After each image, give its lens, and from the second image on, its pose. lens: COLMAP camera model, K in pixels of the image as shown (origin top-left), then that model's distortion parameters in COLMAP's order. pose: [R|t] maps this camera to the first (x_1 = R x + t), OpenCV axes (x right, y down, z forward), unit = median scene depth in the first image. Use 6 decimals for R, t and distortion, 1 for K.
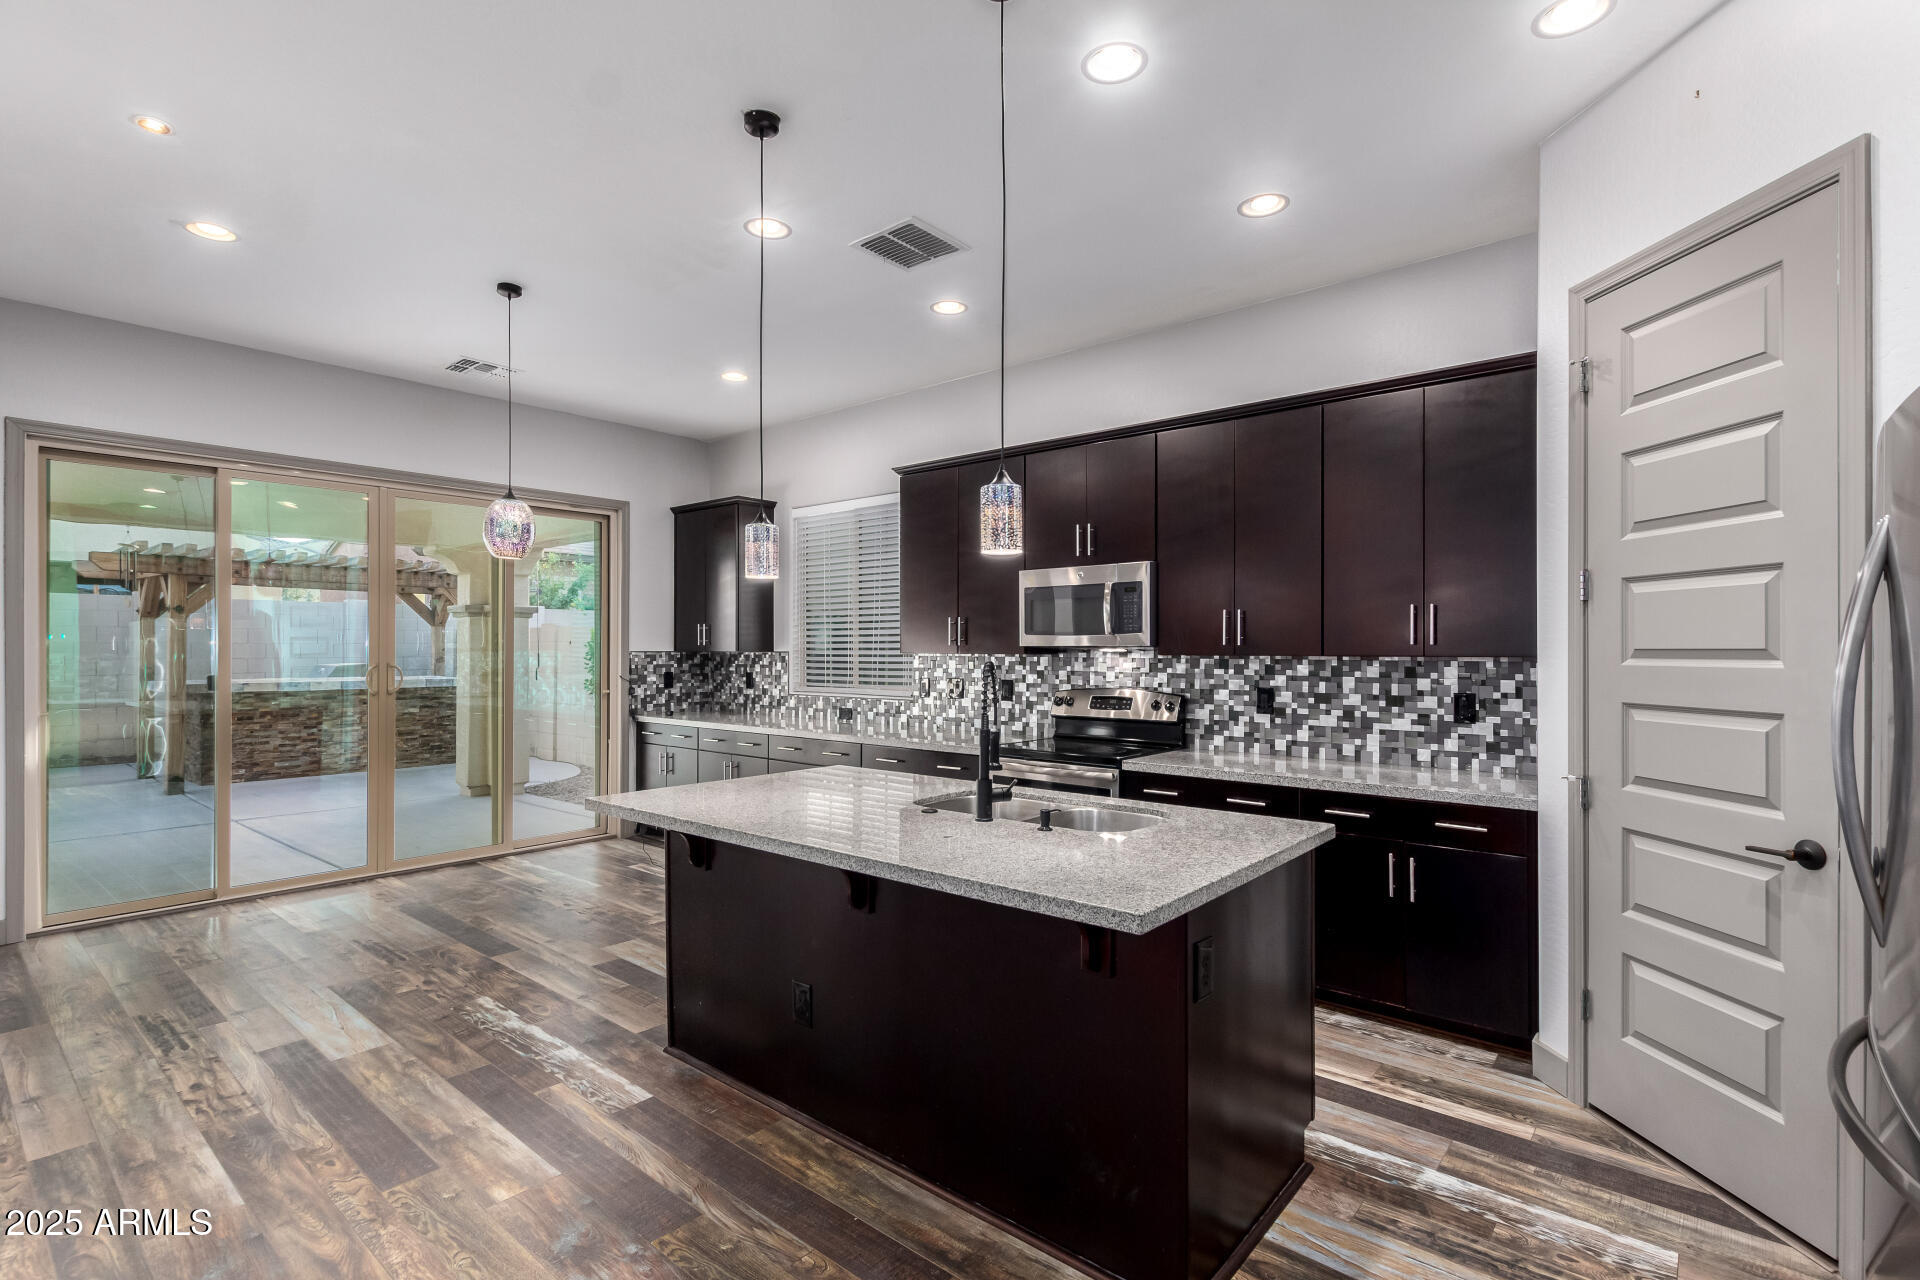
lens RADIAL K [[890.6, 0, 978.6], [0, 890.6, 645.9], [0, 0, 1]] dist [0.002447, -0.003550]
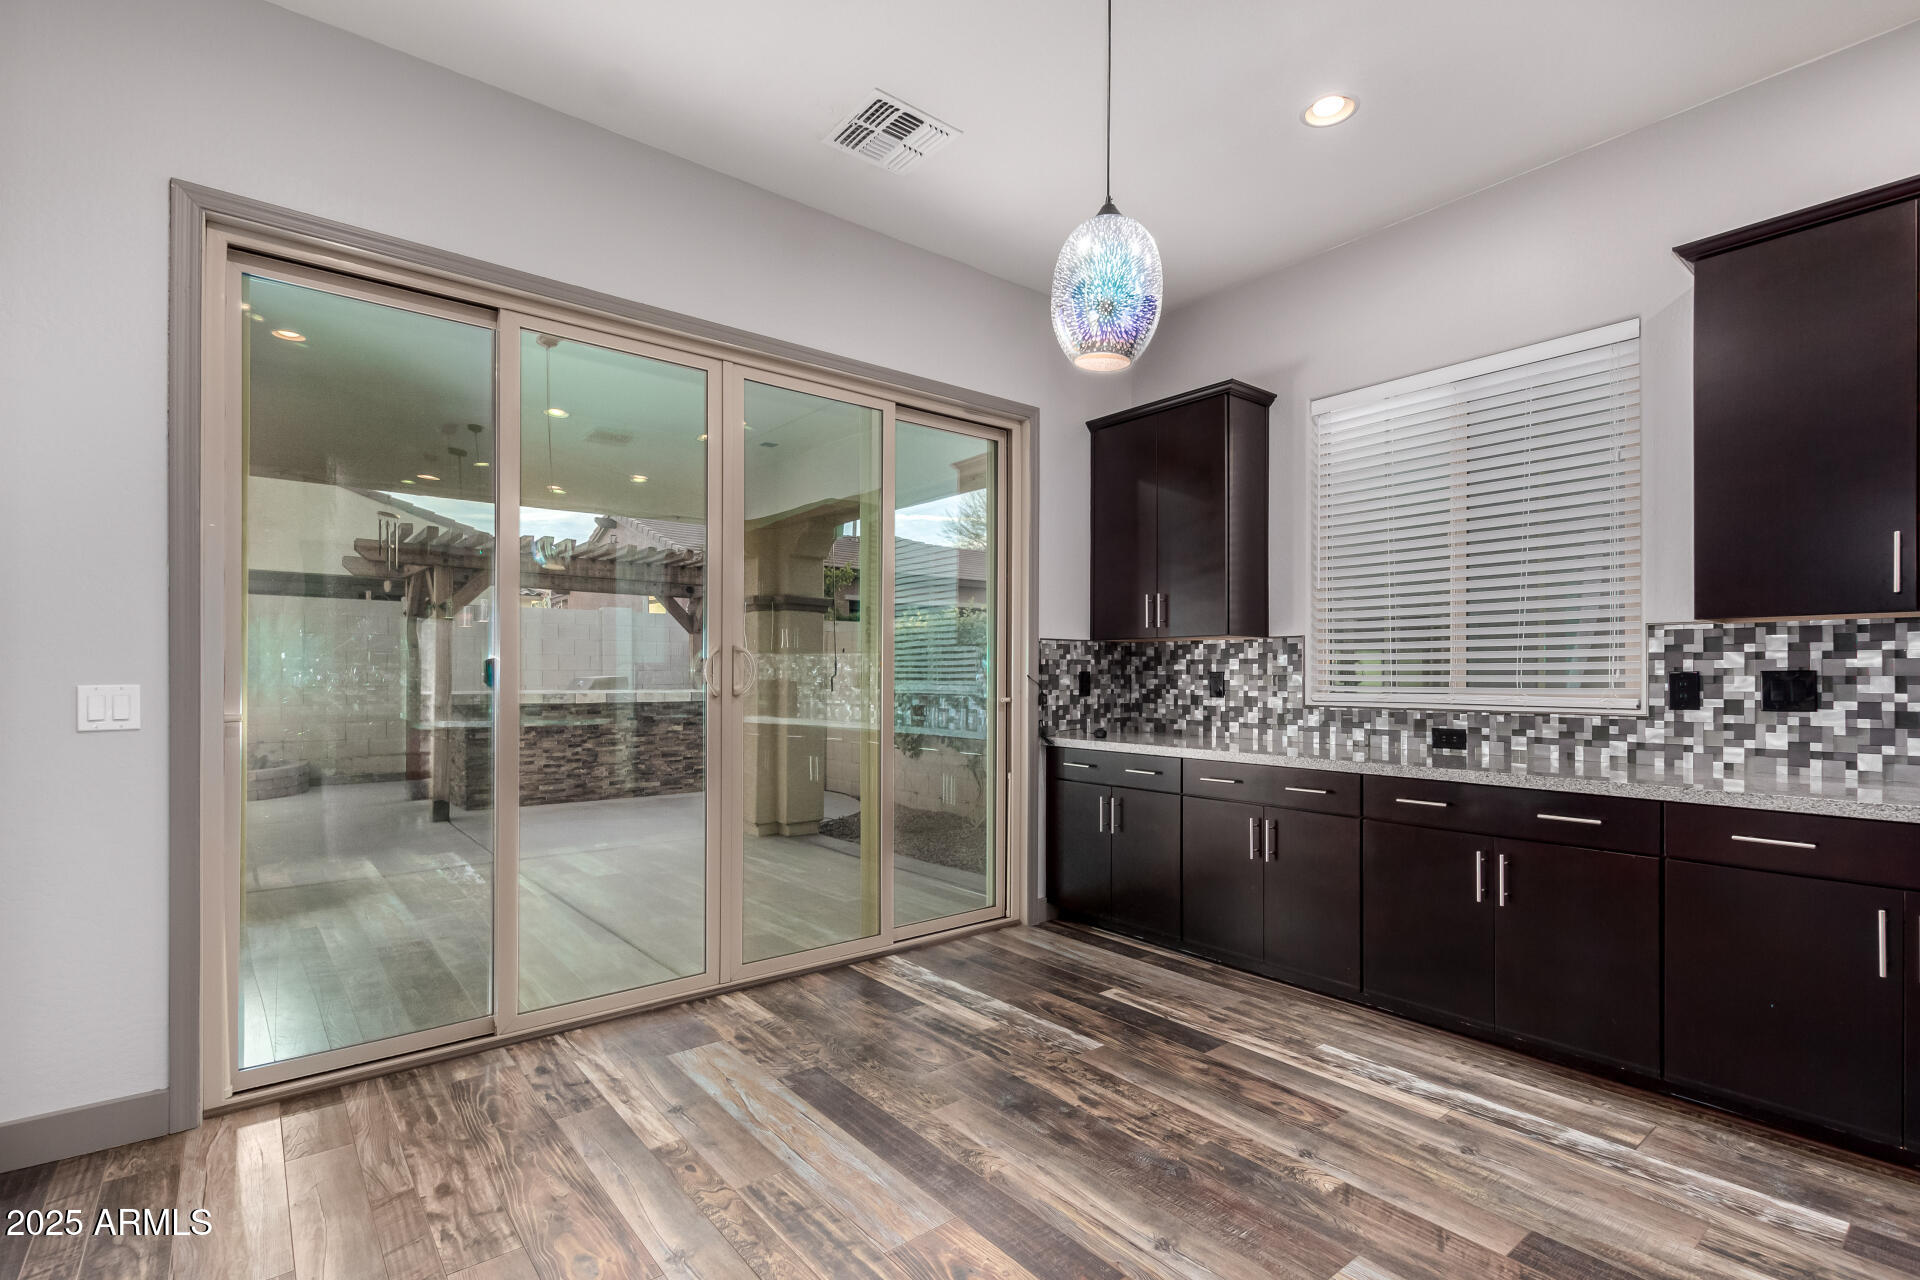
lens RADIAL K [[890.6, 0, 969.2], [0, 890.6, 670.2], [0, 0, 1]] dist [0.002447, -0.003550]
pose [[0.979975, -0.000719, -0.199117, -0.430620], [0.000171, 0.999996, -0.002770, 0.042884], [0.199118, 0.002681, 0.979972, 0.482096]]
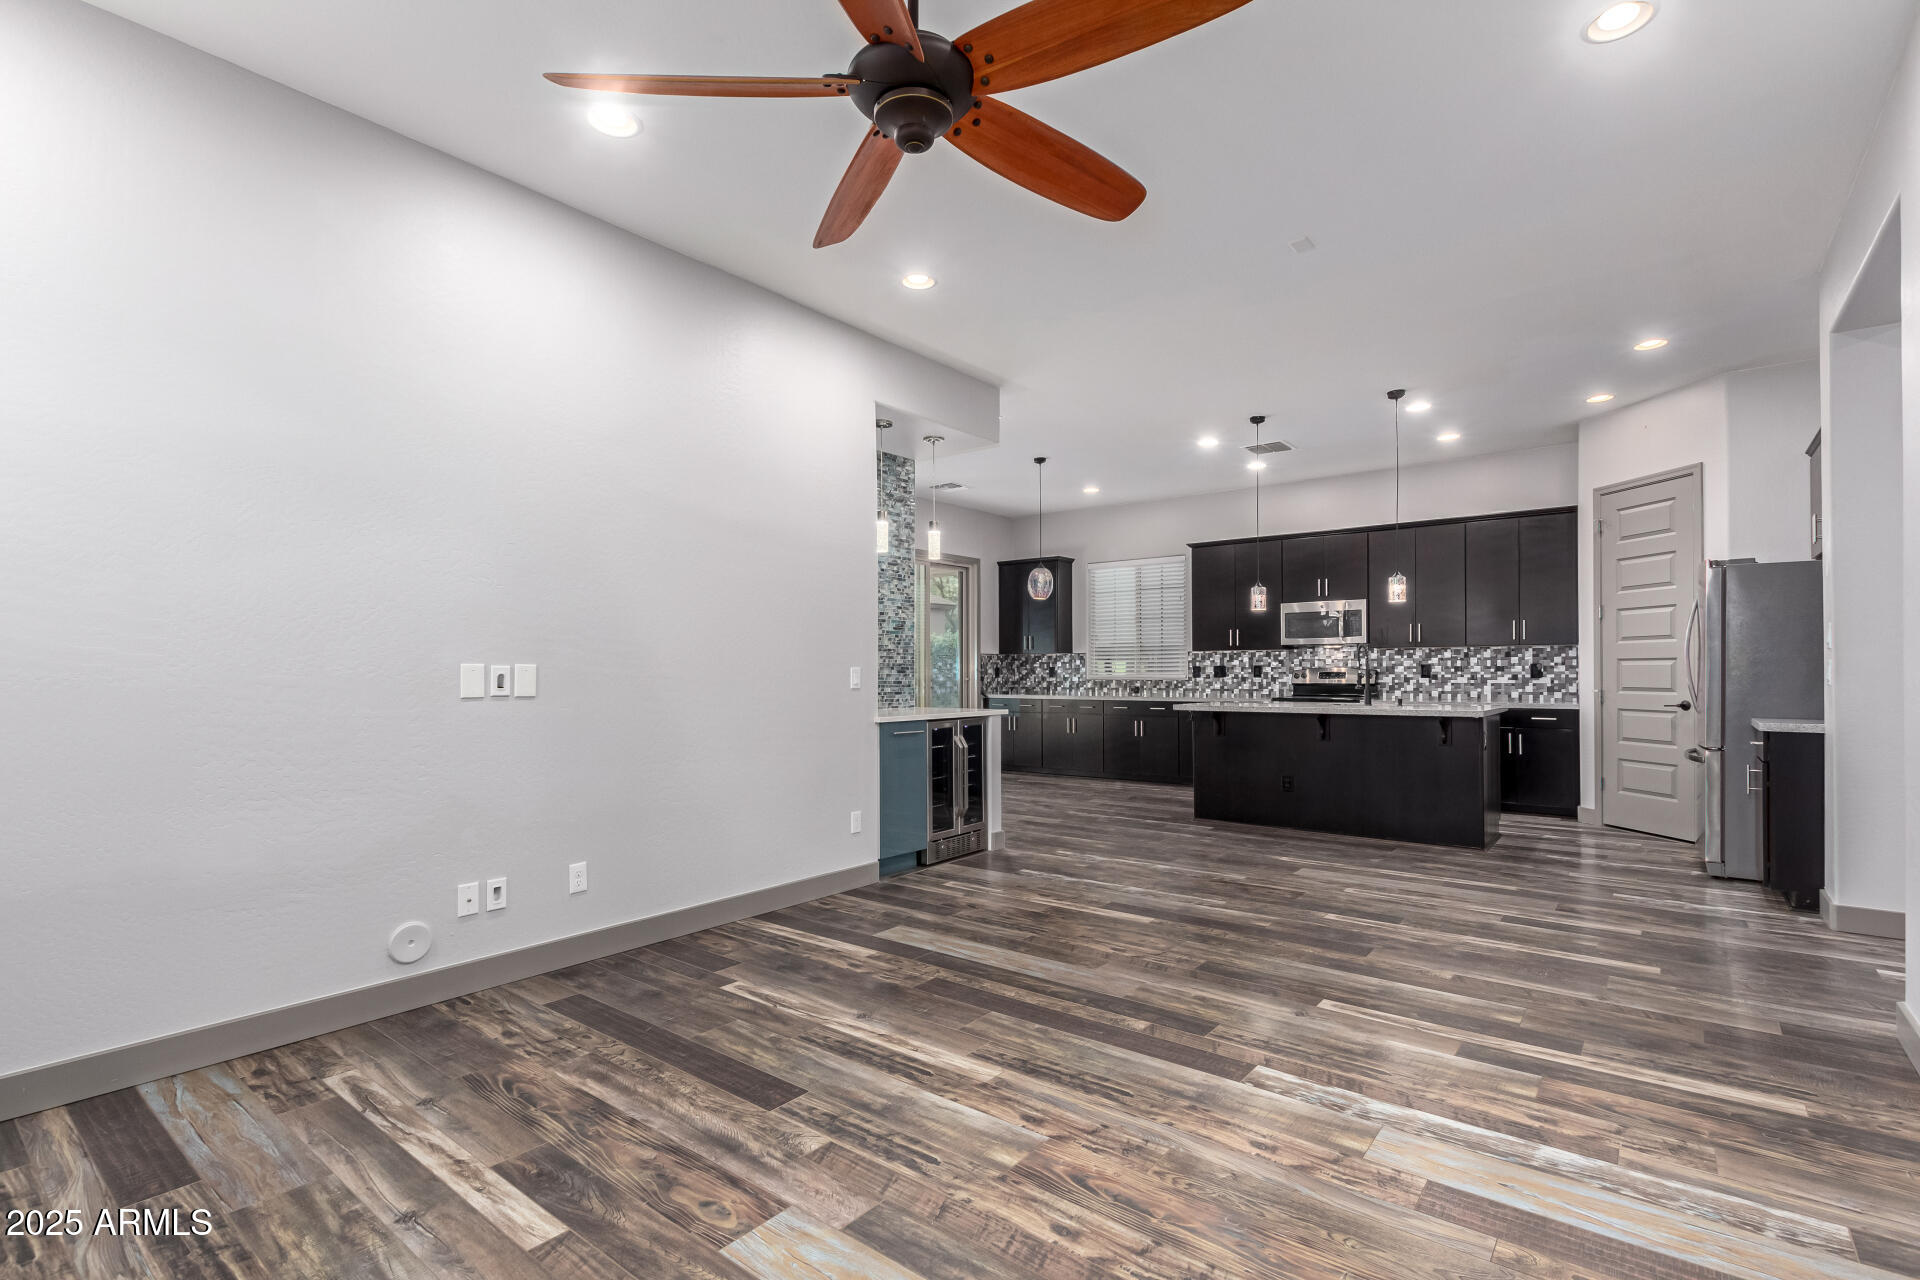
lens RADIAL K [[890.6, 0, 960.8], [0, 890.6, 666.0], [0, 0, 1]] dist [0.002447, -0.003550]
pose [[0.999788, -0.007992, 0.018959, -0.633979], [0.007990, 0.999968, 0.000157, 0.037307], [-0.018959, -0.000005, 0.999820, -0.795330]]
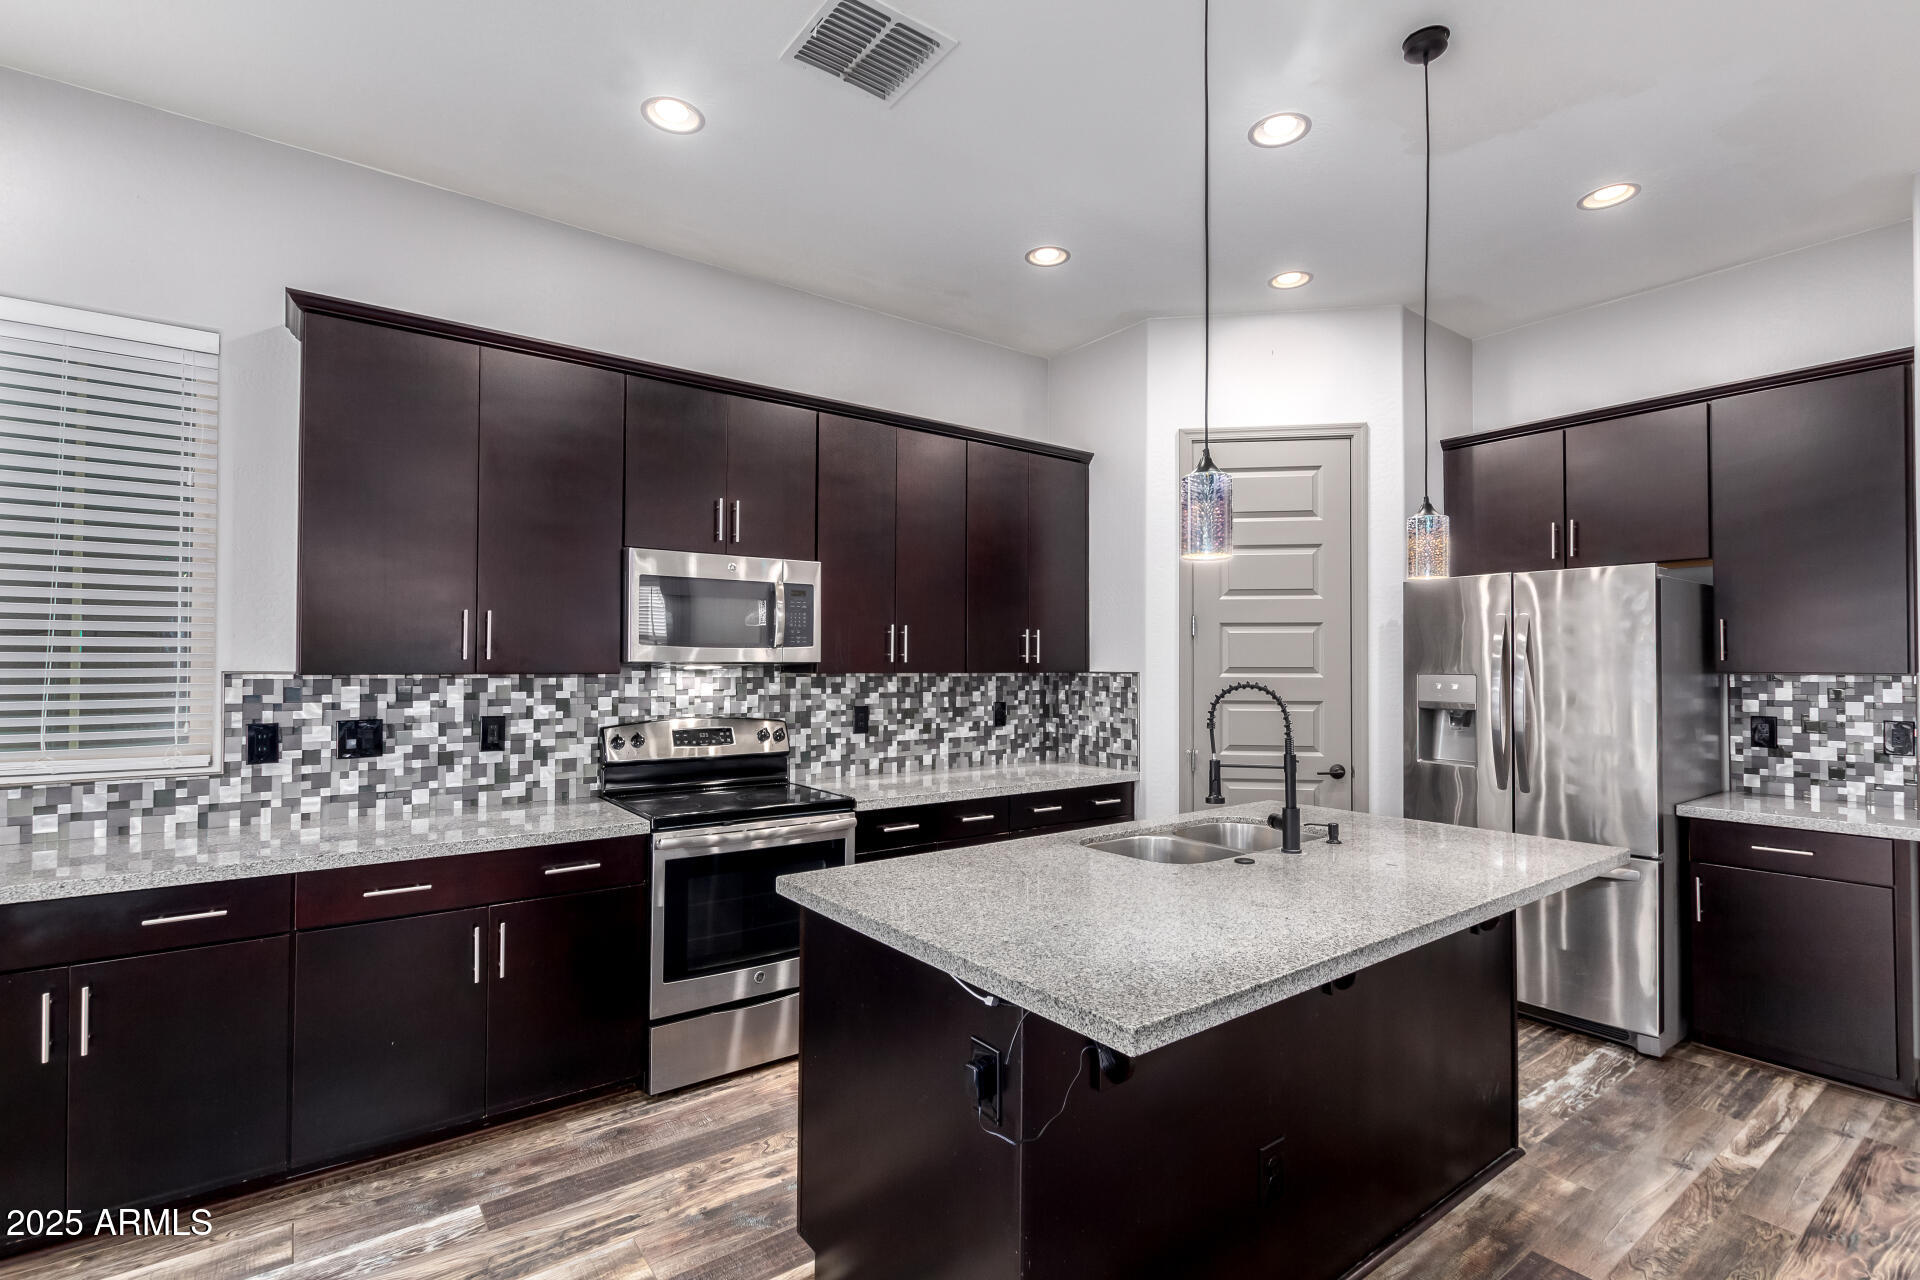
lens RADIAL K [[890.6, 0, 940.0], [0, 890.6, 644.5], [0, 0, 1]] dist [0.002447, -0.003550]
pose [[0.242918, 0.025051, 0.969723, -0.532192], [-0.004351, 0.999685, -0.024735, 0.002852], [-0.970037, 0.001790, 0.242950, 0.605785]]
